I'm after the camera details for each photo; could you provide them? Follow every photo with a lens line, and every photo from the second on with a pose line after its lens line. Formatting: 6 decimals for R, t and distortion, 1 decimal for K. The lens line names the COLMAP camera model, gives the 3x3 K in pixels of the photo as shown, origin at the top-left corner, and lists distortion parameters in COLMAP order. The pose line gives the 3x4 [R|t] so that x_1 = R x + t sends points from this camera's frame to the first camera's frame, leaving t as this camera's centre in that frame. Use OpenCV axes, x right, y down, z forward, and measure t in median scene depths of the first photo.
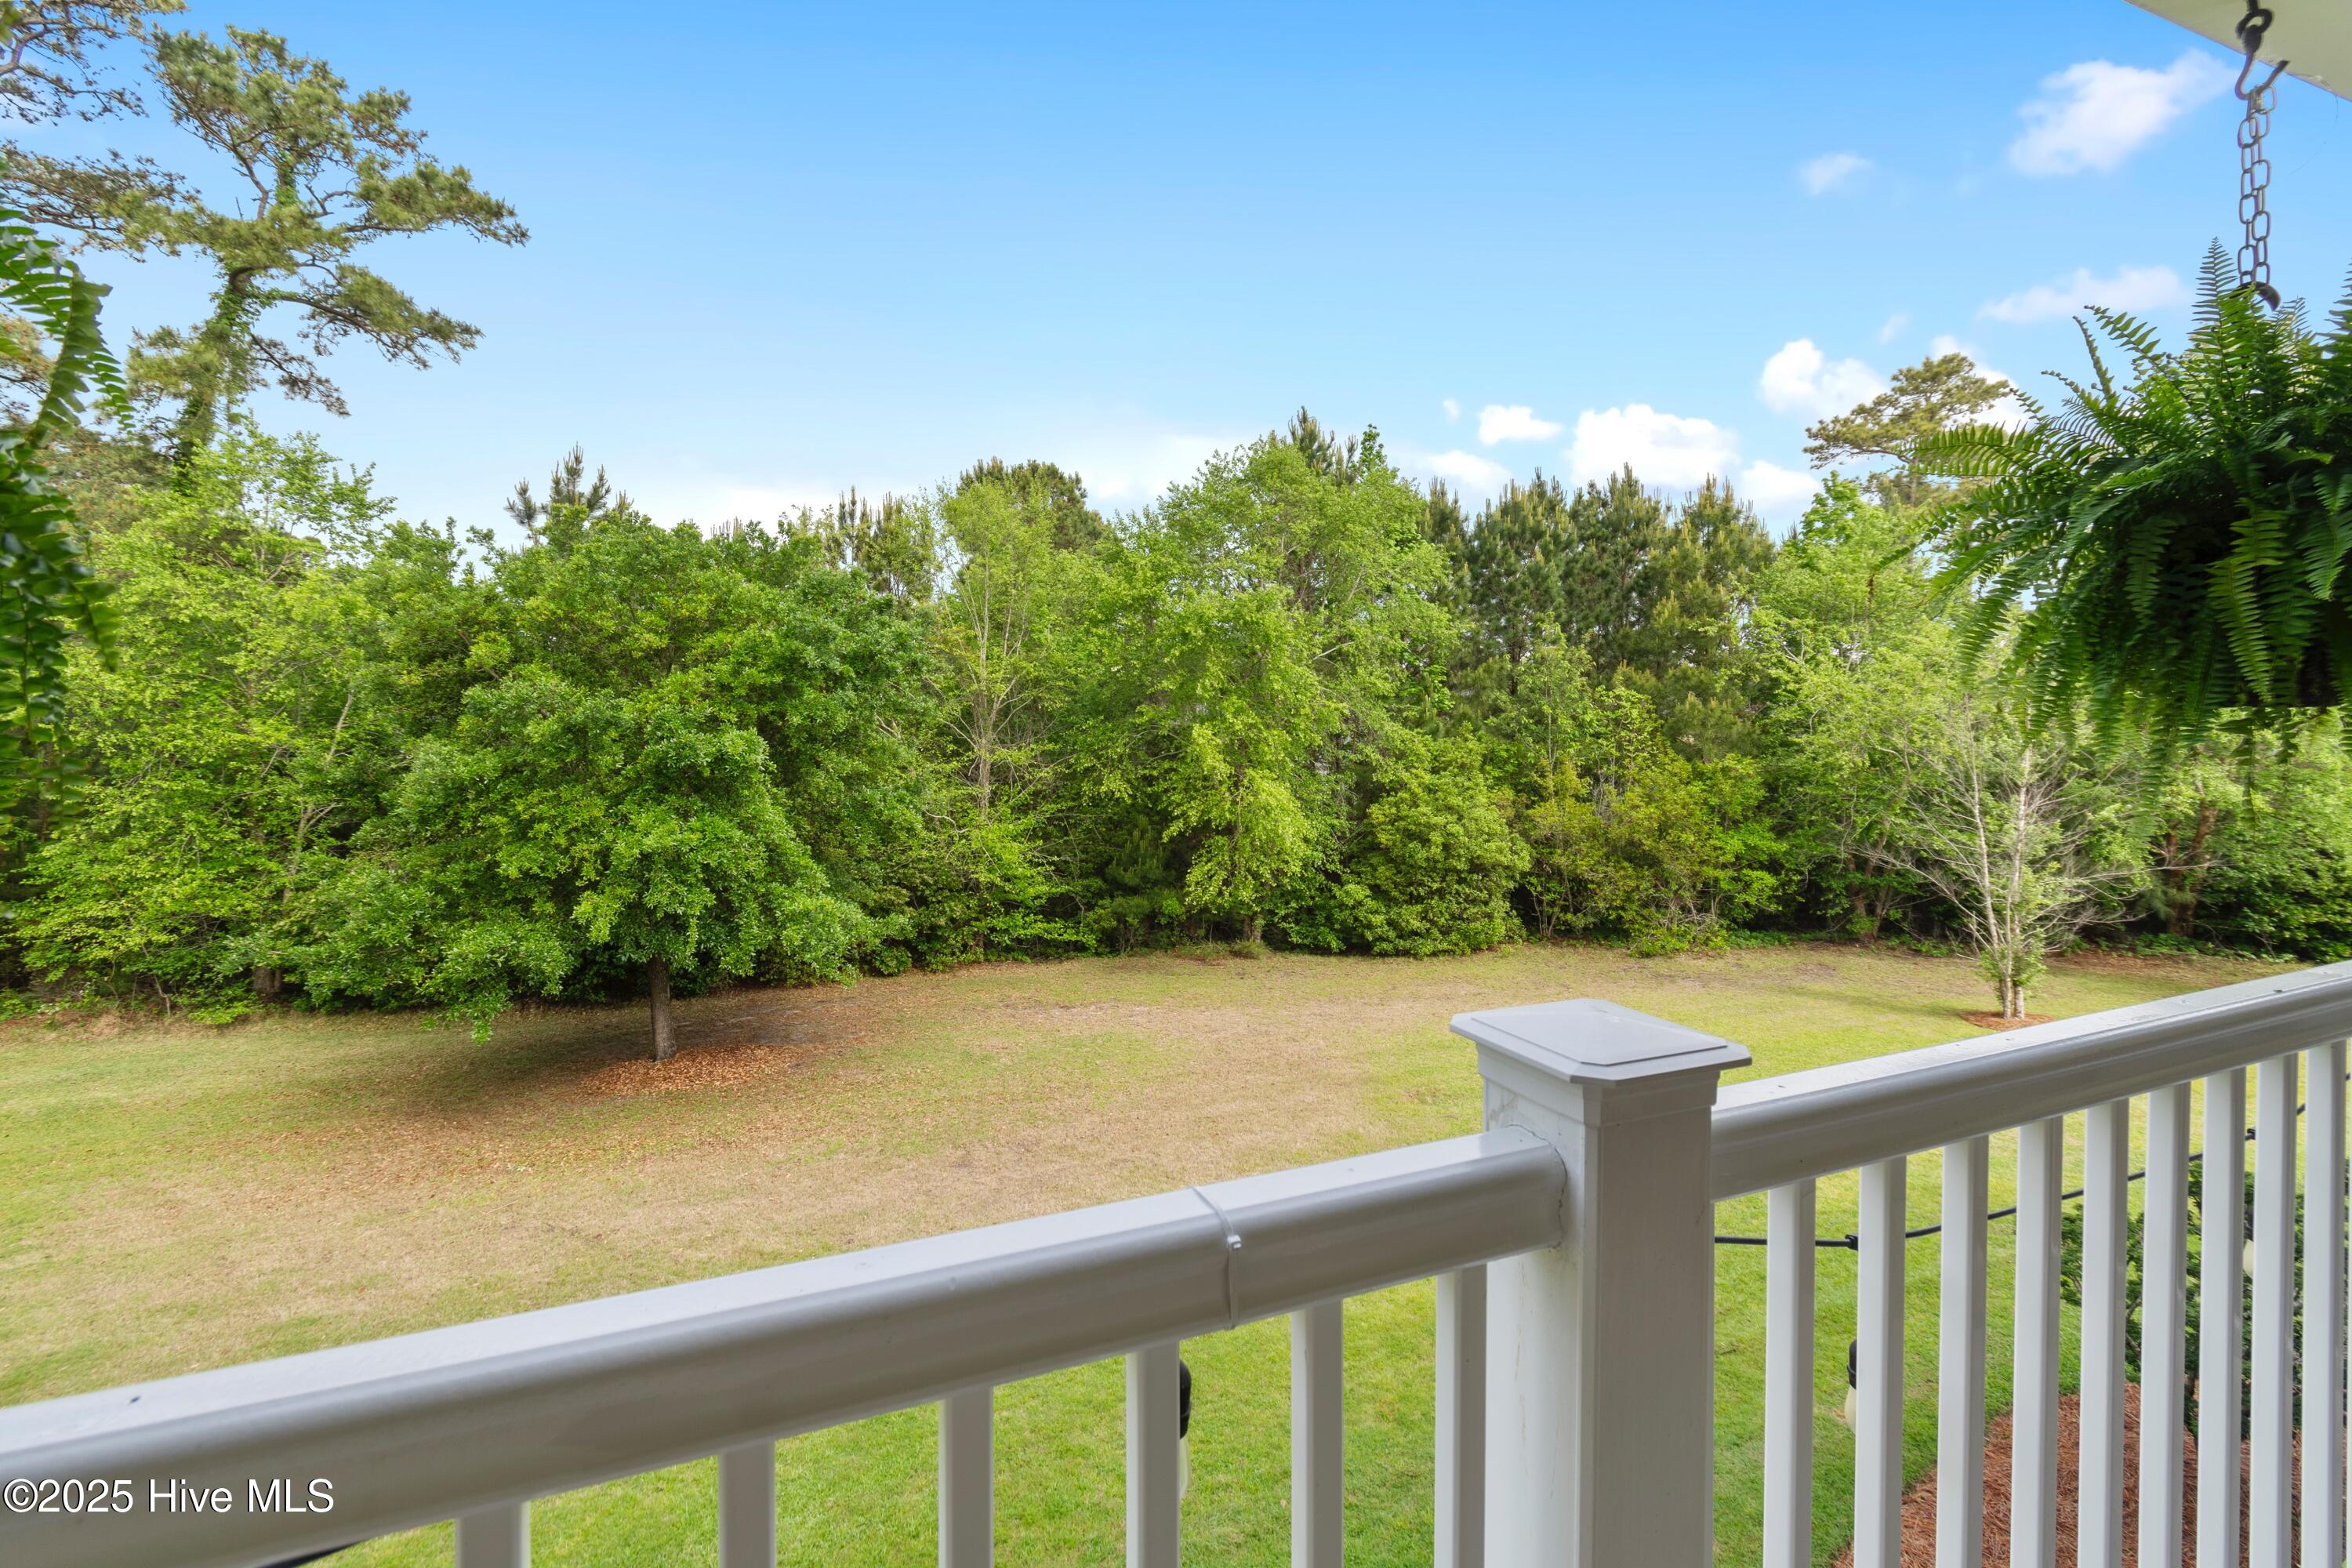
lens RADIAL K [[1043.1, 0, 1169.9], [0, 1043.1, 740.2], [0, 0, 1]] dist [0.003166, -0.001333]
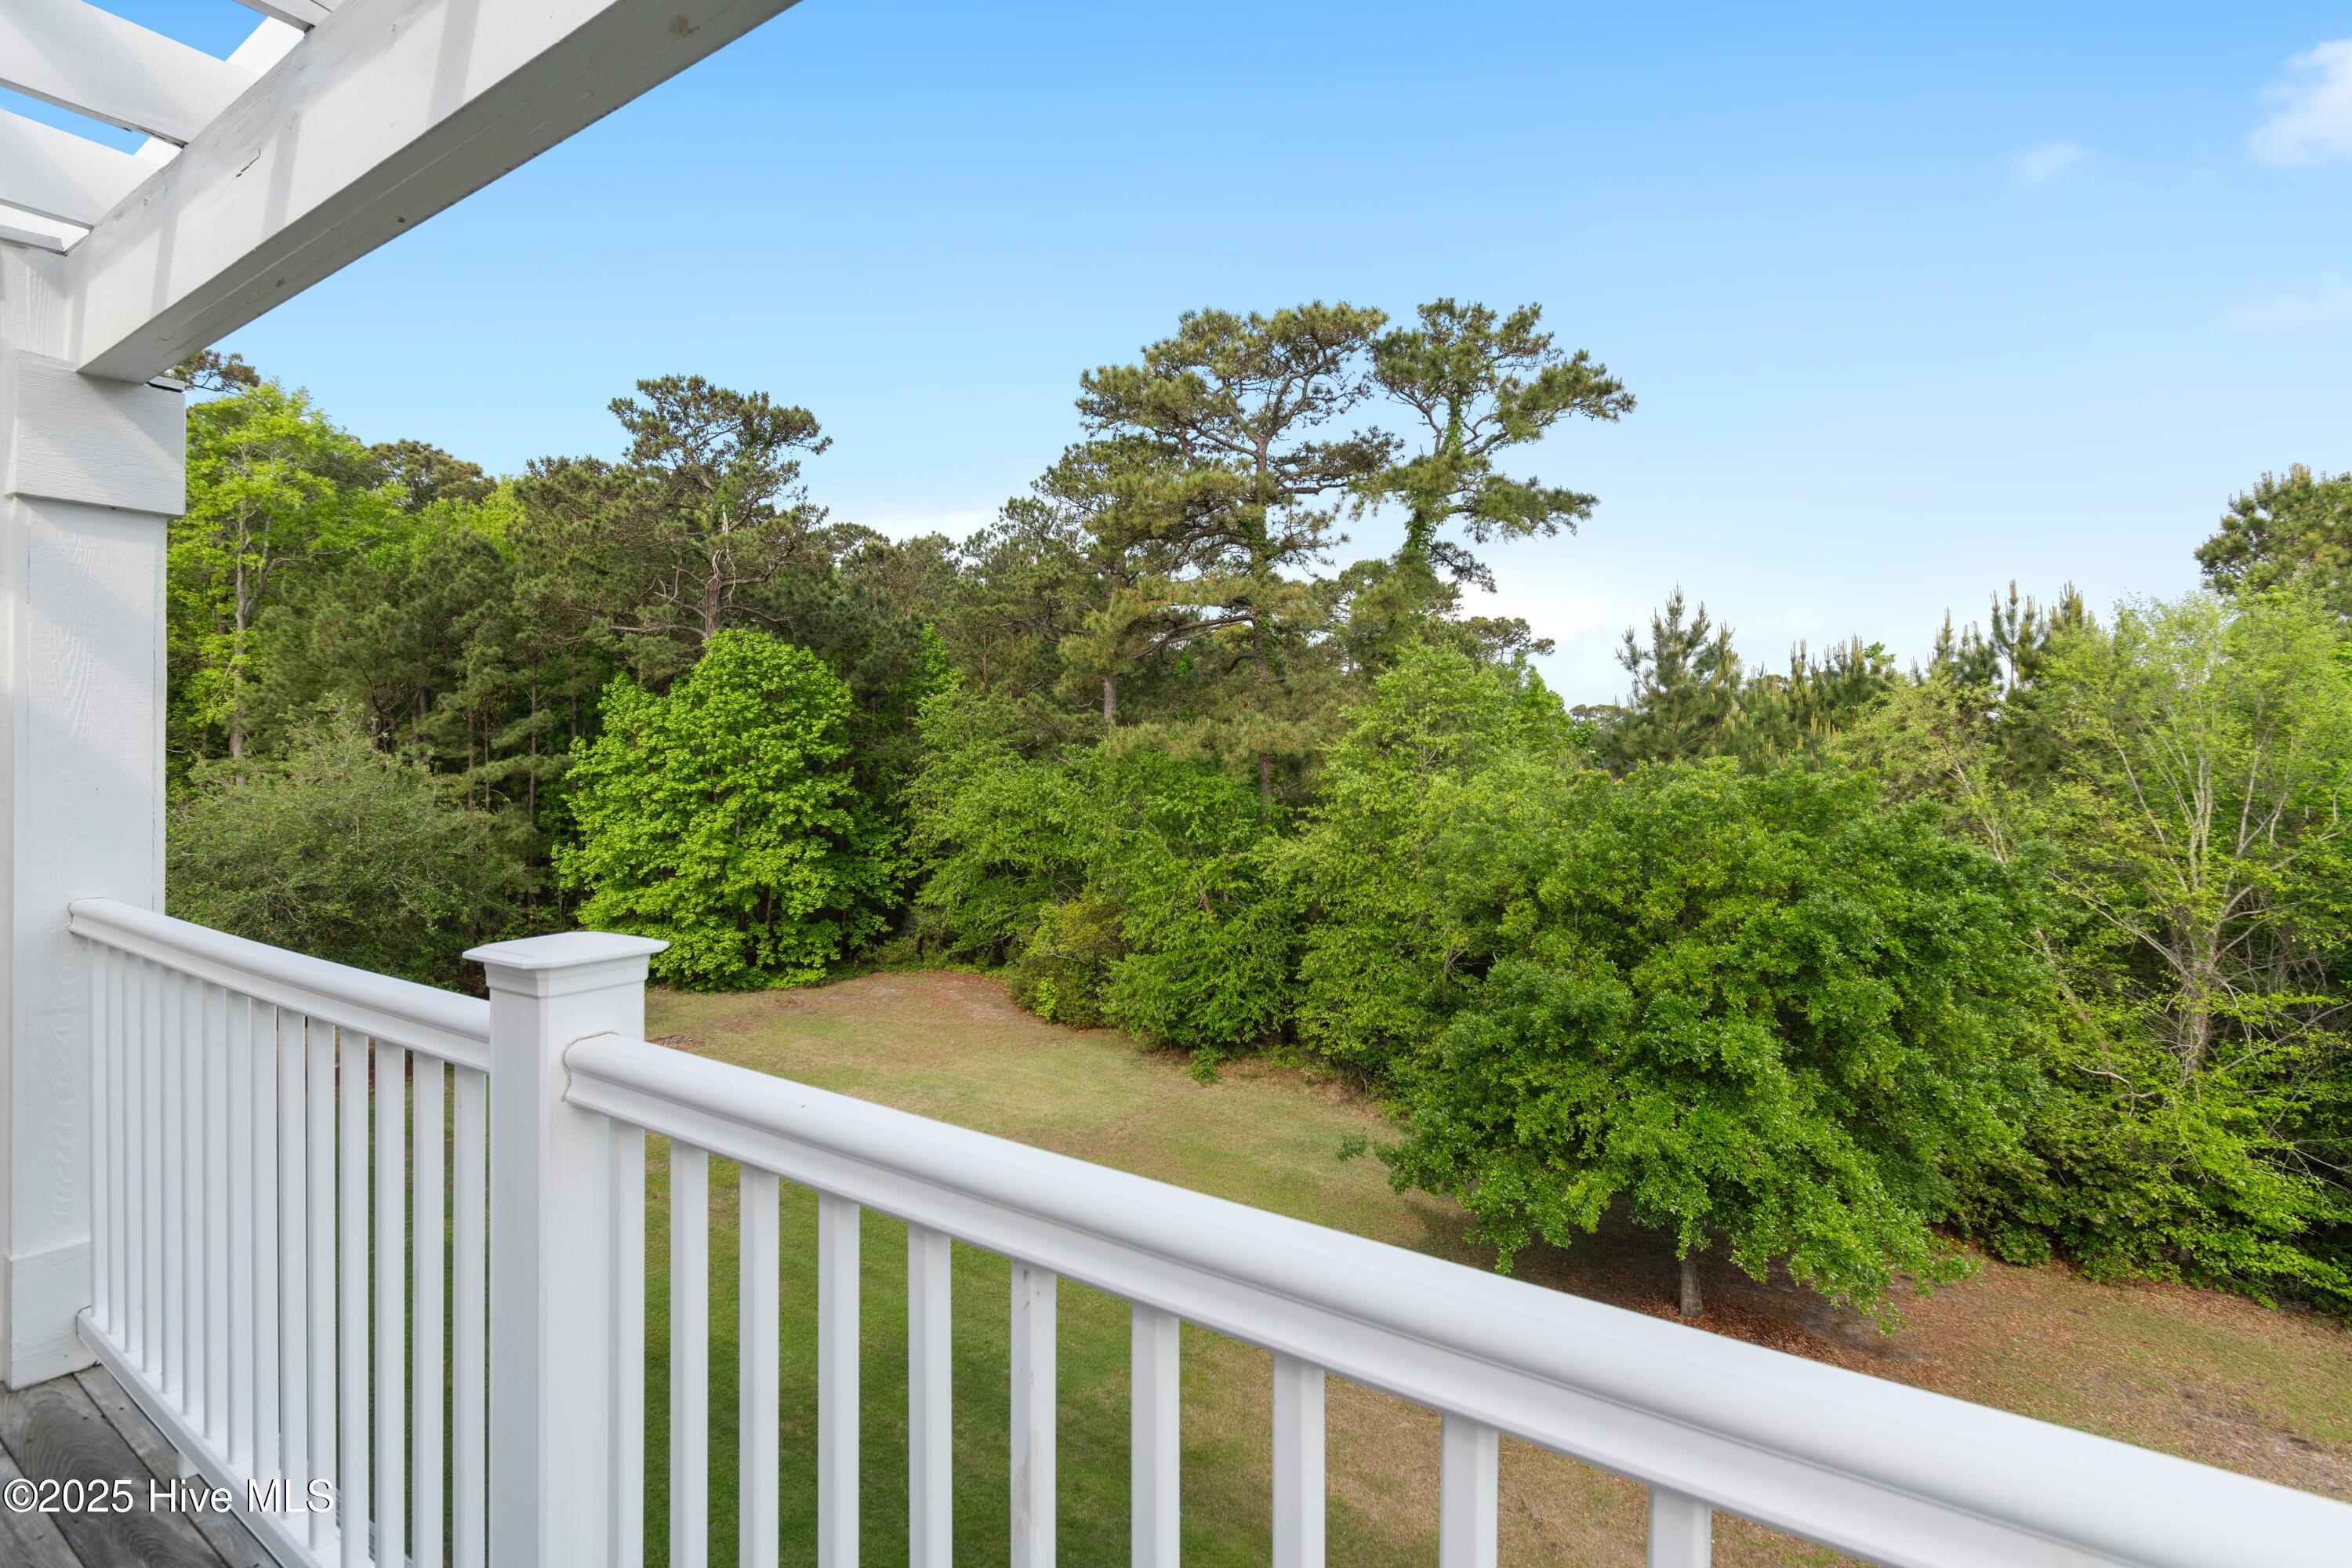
lens RADIAL K [[1108.1, 0, 1200.8], [0, 1108.1, 759.5], [0, 0, 1]] dist [0.006044, -0.002863]
pose [[0.548636, 0.023691, -0.835726, 0.081931], [-0.011857, 0.999718, 0.020556, -0.160114], [0.835977, -0.001369, 0.548762, 0.045967]]
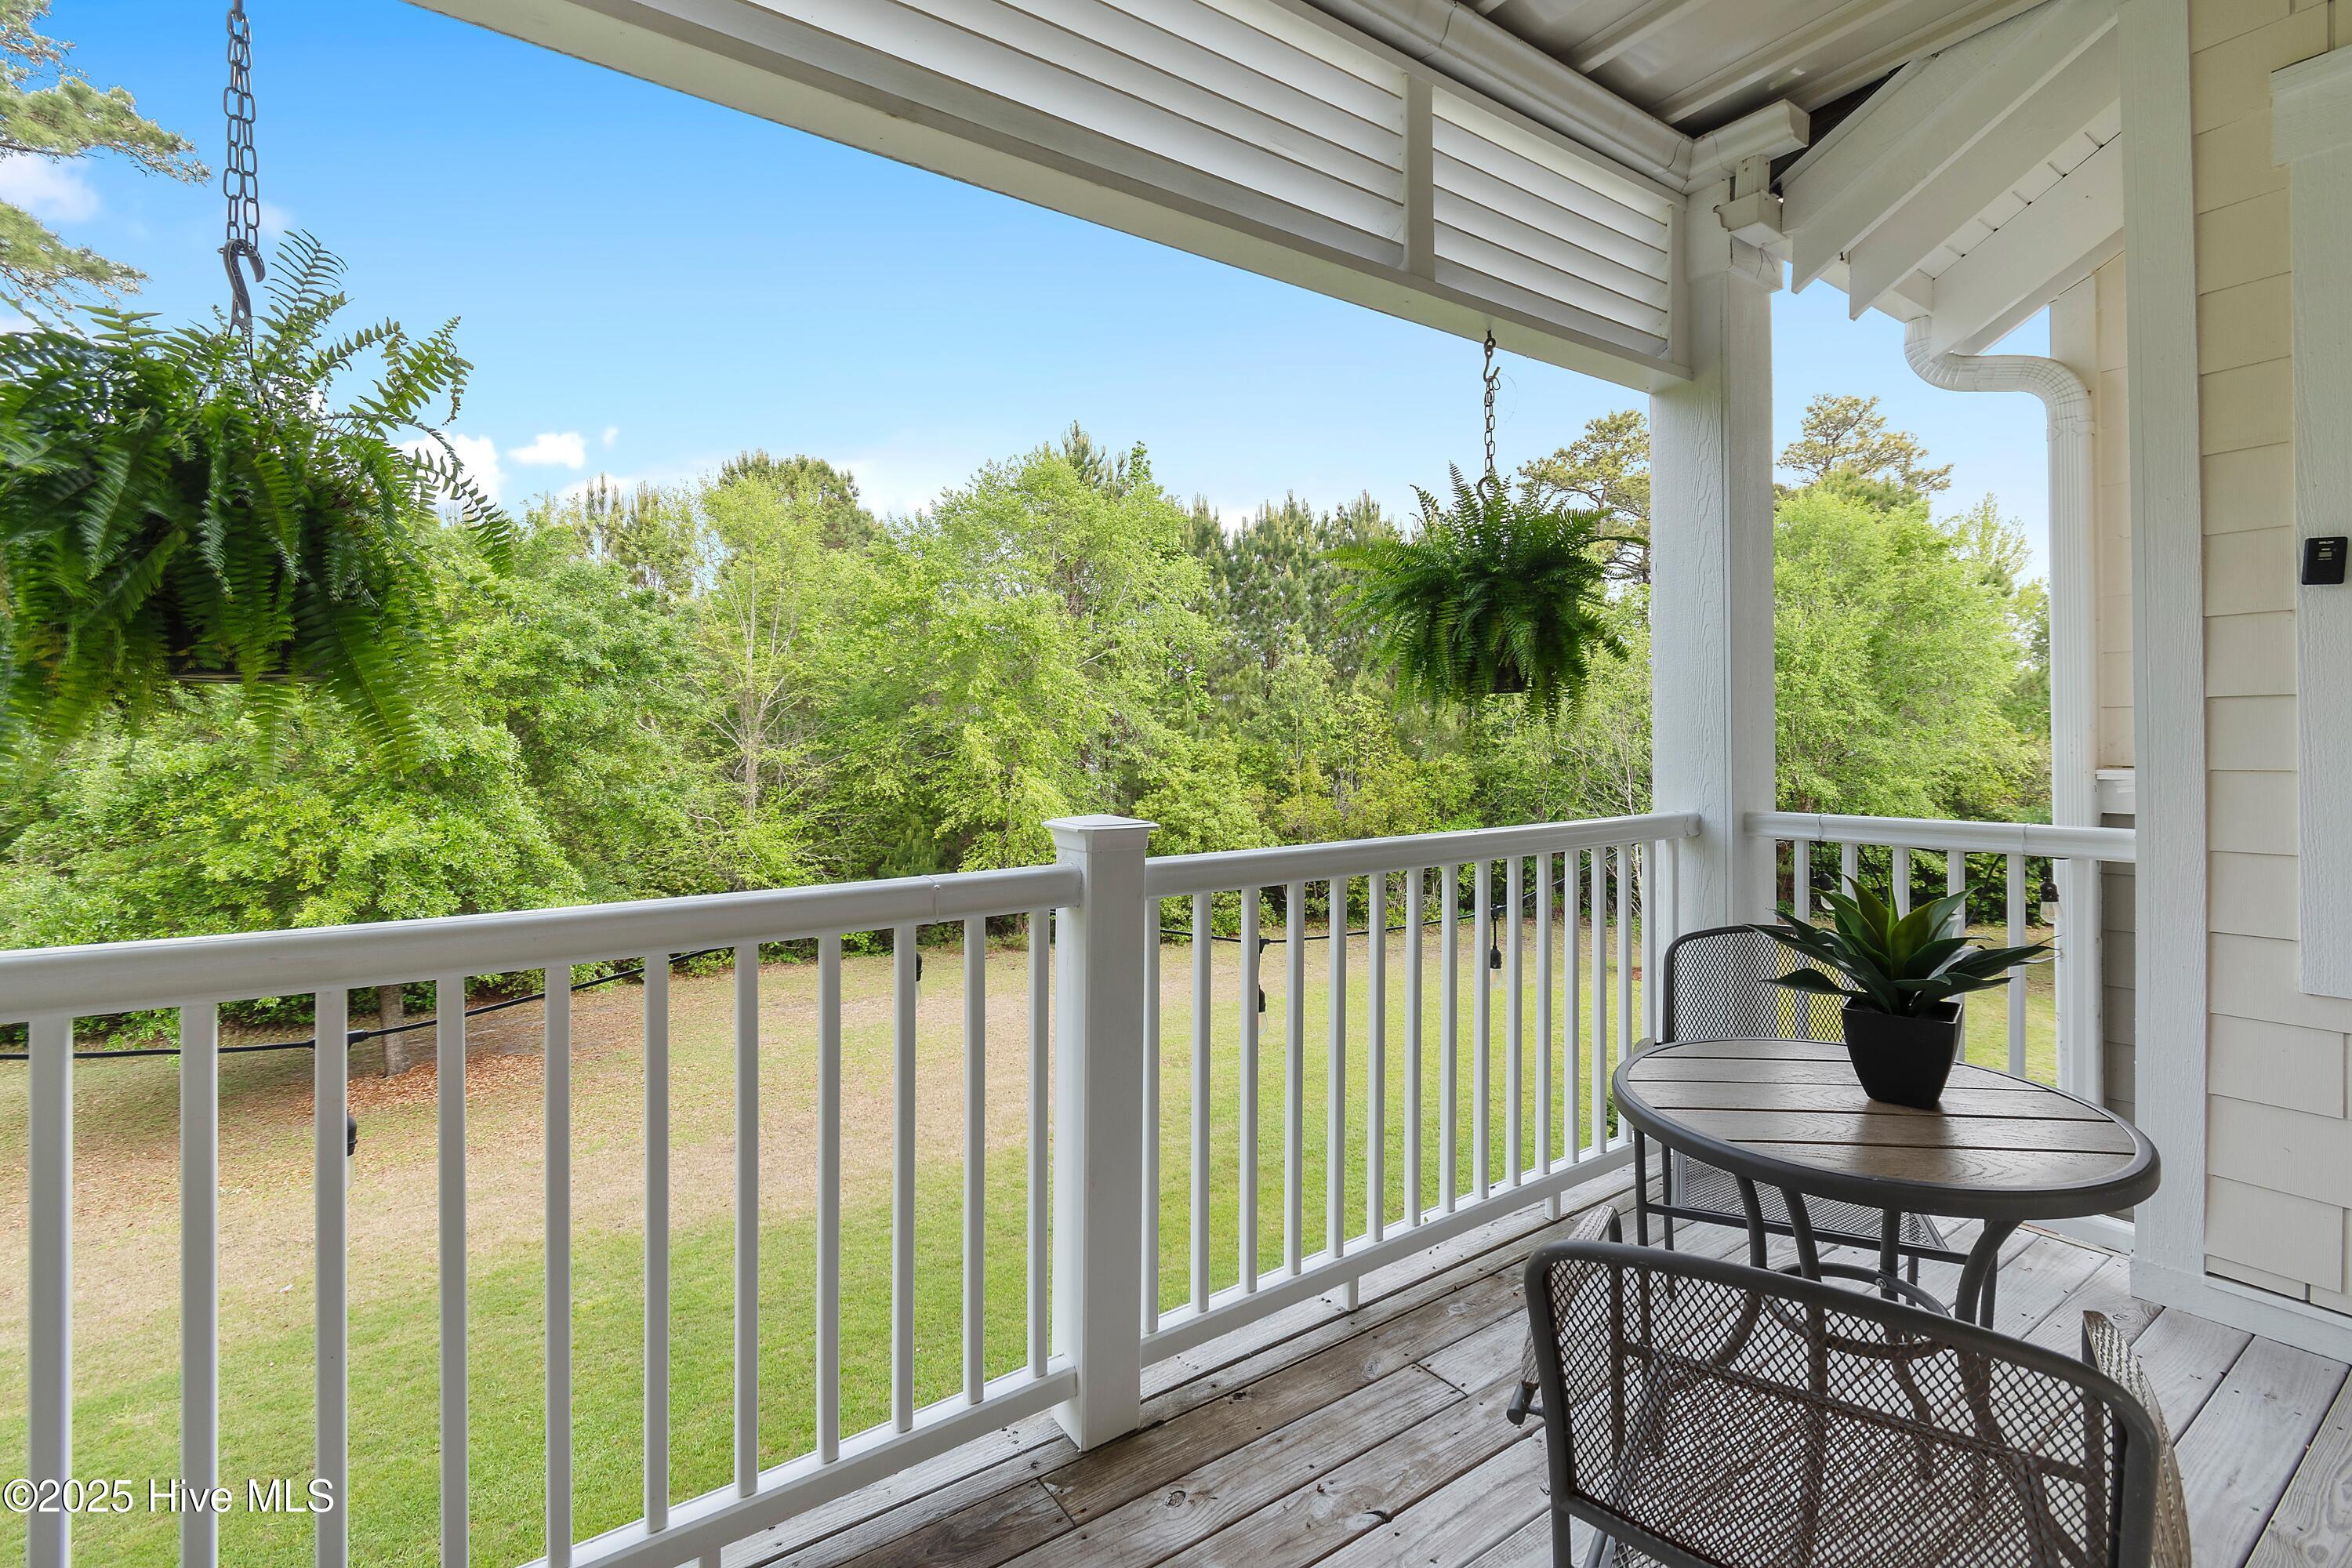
lens RADIAL K [[1043.1, 0, 1156.9], [0, 1043.1, 753.2], [0, 0, 1]] dist [0.003166, -0.001333]
pose [[0.980097, 0.000288, 0.198521, 0.002466], [-0.002009, 0.999962, 0.008466, 0.003777], [-0.198511, -0.008696, 0.980060, -0.045576]]
